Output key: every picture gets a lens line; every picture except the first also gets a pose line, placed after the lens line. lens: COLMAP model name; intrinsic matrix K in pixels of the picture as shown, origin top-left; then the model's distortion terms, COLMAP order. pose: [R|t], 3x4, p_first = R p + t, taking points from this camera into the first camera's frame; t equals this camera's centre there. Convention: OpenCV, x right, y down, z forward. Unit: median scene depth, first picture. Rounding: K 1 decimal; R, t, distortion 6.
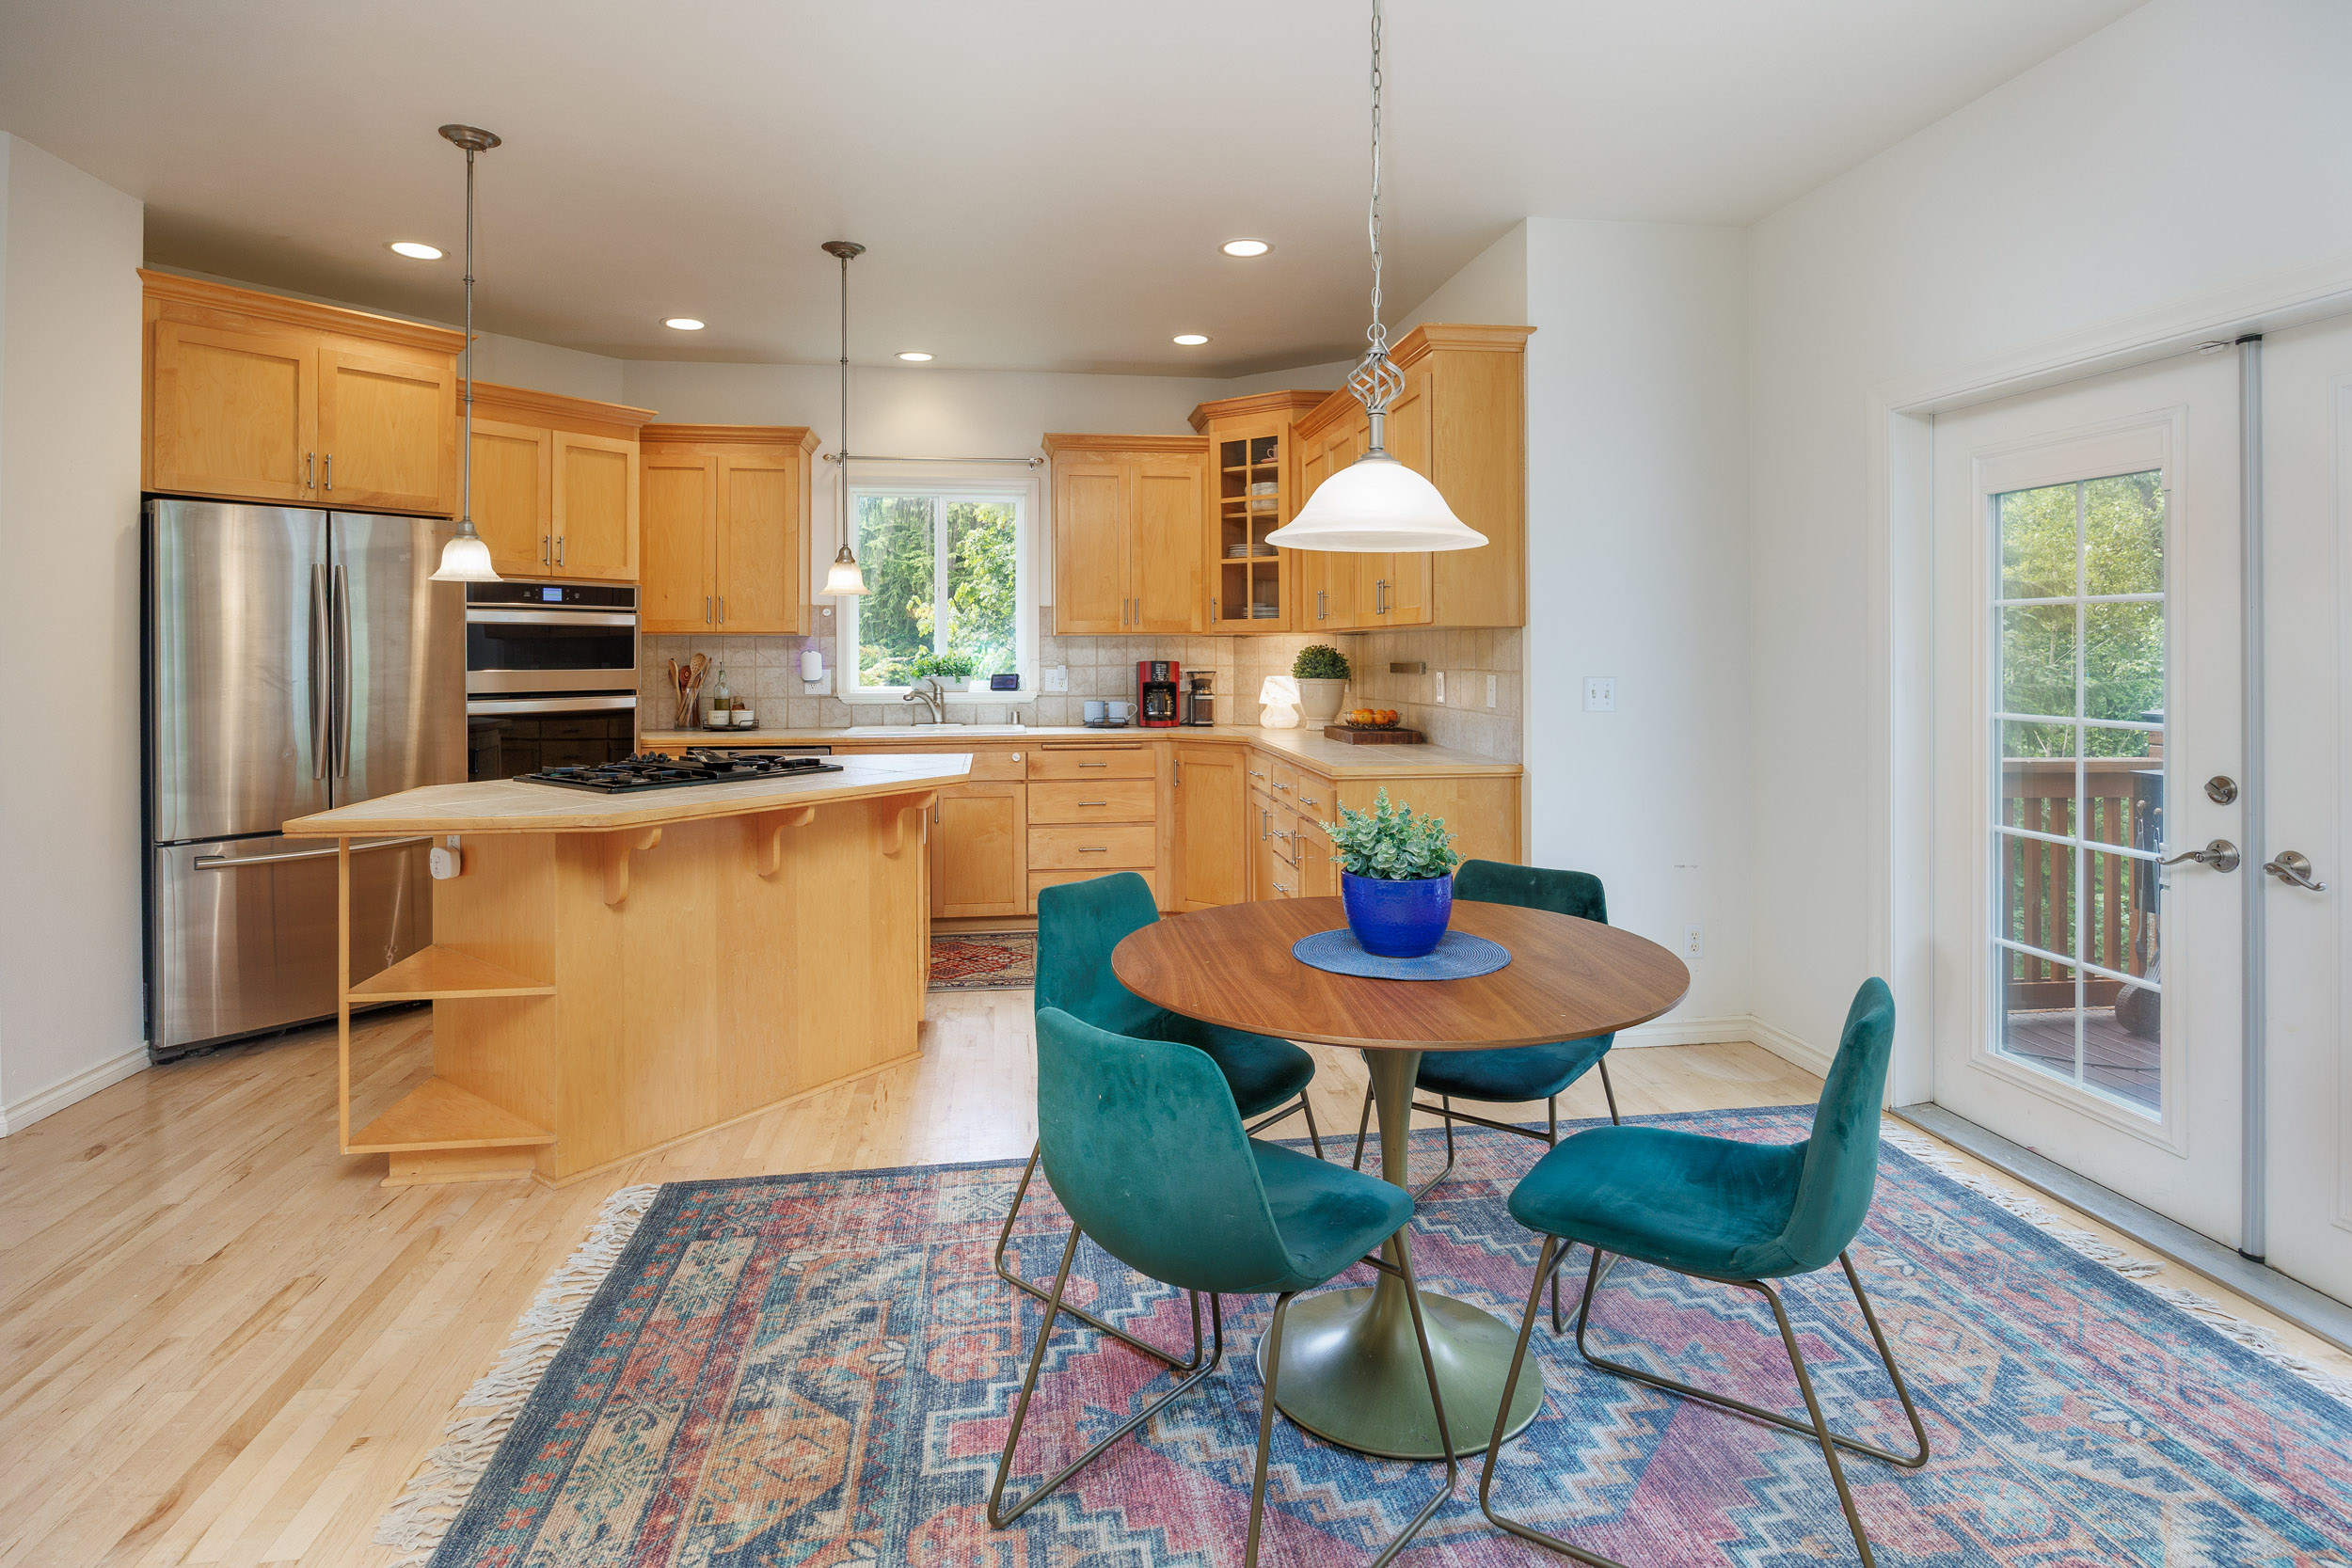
lens RADIAL K [[1201.1, 0, 1179.4], [0, 1201.1, 663.8], [0, 0, 1]] dist [-0.014284, 0.001603]
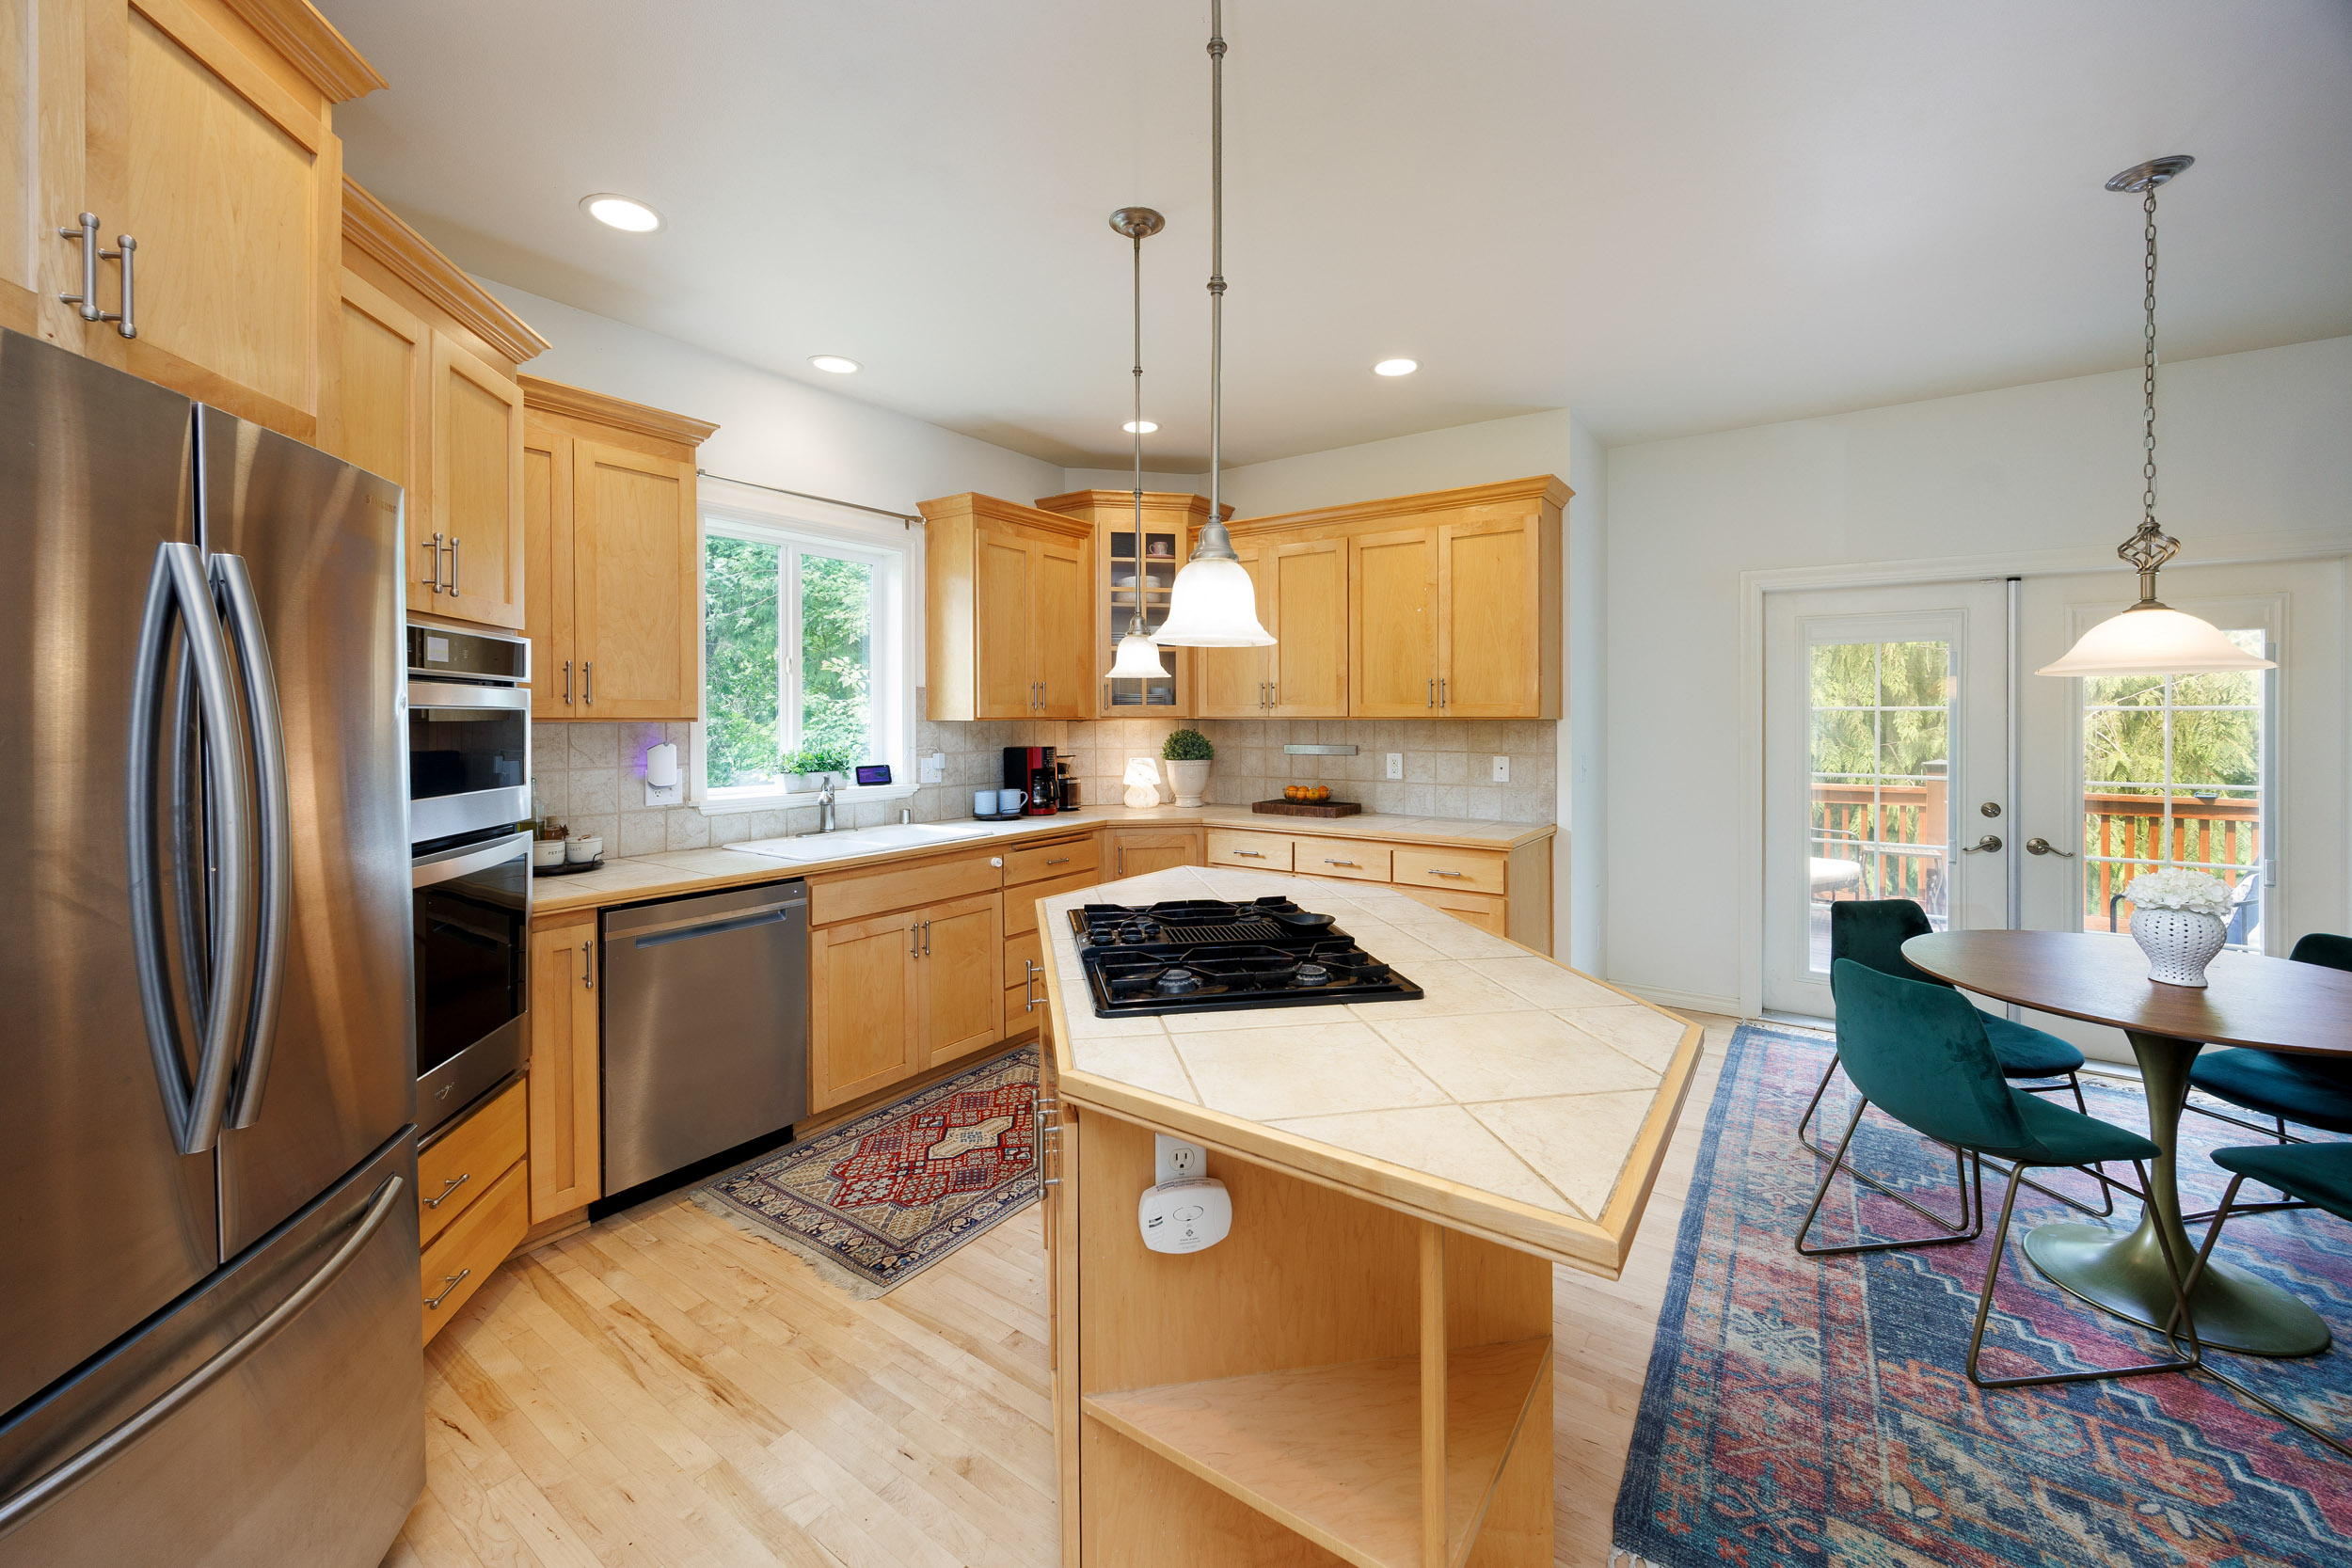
lens RADIAL K [[934.1, 0, 1166.3], [0, 934.1, 735.1], [0, 0, 1]] dist [0.003245, -0.000661]
pose [[0.686288, -0.013978, 0.727195, -0.587254], [0.009841, 0.999902, 0.009932, -0.021467], [-0.727263, 0.000340, 0.686359, 0.481847]]
